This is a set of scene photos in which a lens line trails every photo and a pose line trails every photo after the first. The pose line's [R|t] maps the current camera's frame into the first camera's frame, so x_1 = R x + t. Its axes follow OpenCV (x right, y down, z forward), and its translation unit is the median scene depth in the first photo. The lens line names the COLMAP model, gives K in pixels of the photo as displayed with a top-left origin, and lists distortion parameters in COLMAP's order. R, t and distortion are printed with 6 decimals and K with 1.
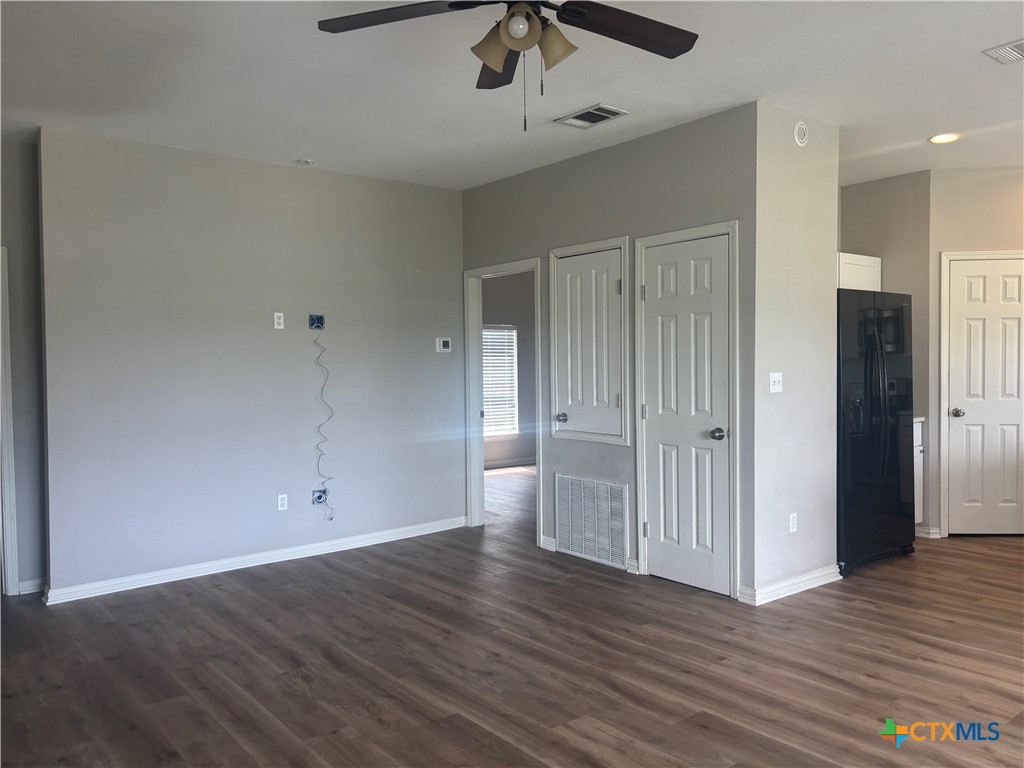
lens RADIAL K [[781.4, 0, 511.0], [0, 781.4, 382.9], [0, 0, 1]] dist [0.040646, -0.022590]
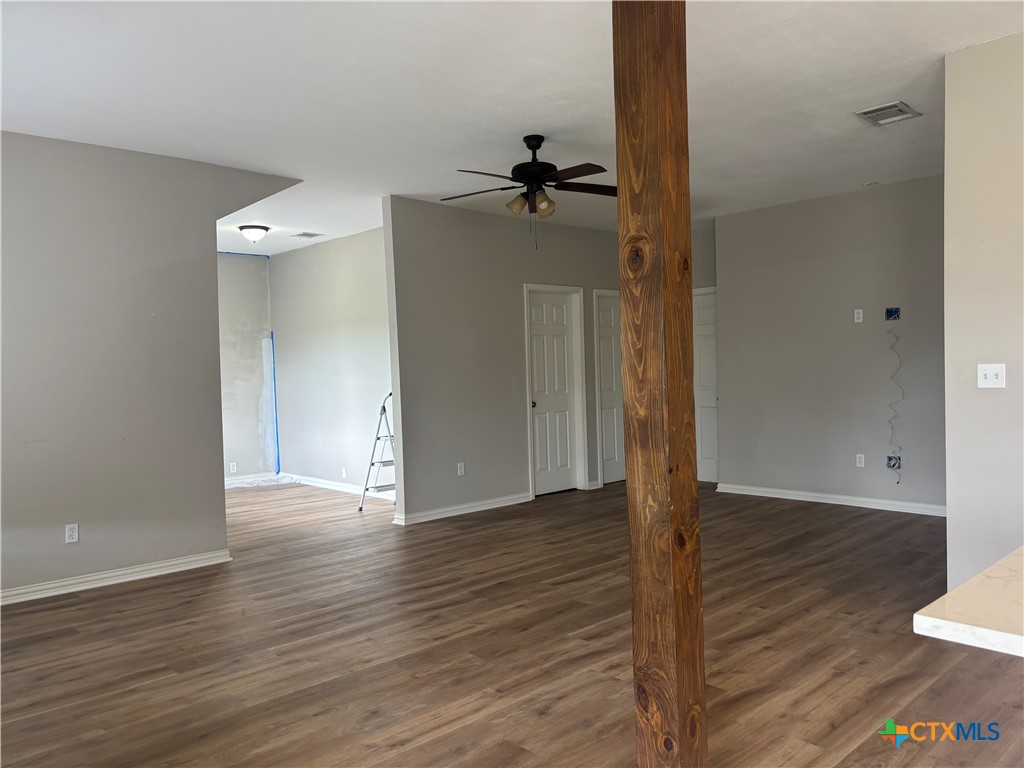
lens RADIAL K [[781.4, 0, 512.3], [0, 781.4, 384.7], [0, 0, 1]] dist [0.040646, -0.022590]
pose [[0.071020, 0.041860, -0.996596, 1.324459], [-0.000420, 0.999120, 0.041936, -0.030694], [0.997475, -0.002559, 0.070975, 0.512011]]
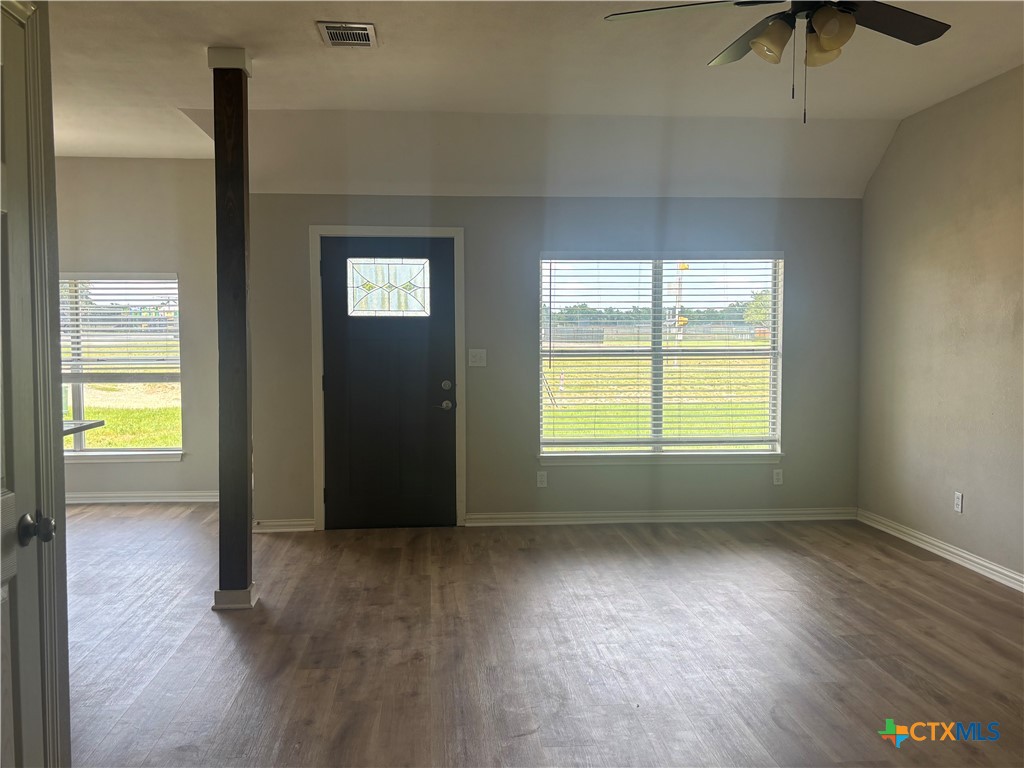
lens RADIAL K [[925.1, 0, 511.4], [0, 925.1, 386.0], [0, 0, 1]] dist [0.019739, 0.002412]
pose [[-0.824574, -0.011431, 0.565638, -0.239977], [0.033100, 0.997108, 0.068404, -0.037959], [-0.564785, 0.075127, -0.821812, 1.472791]]
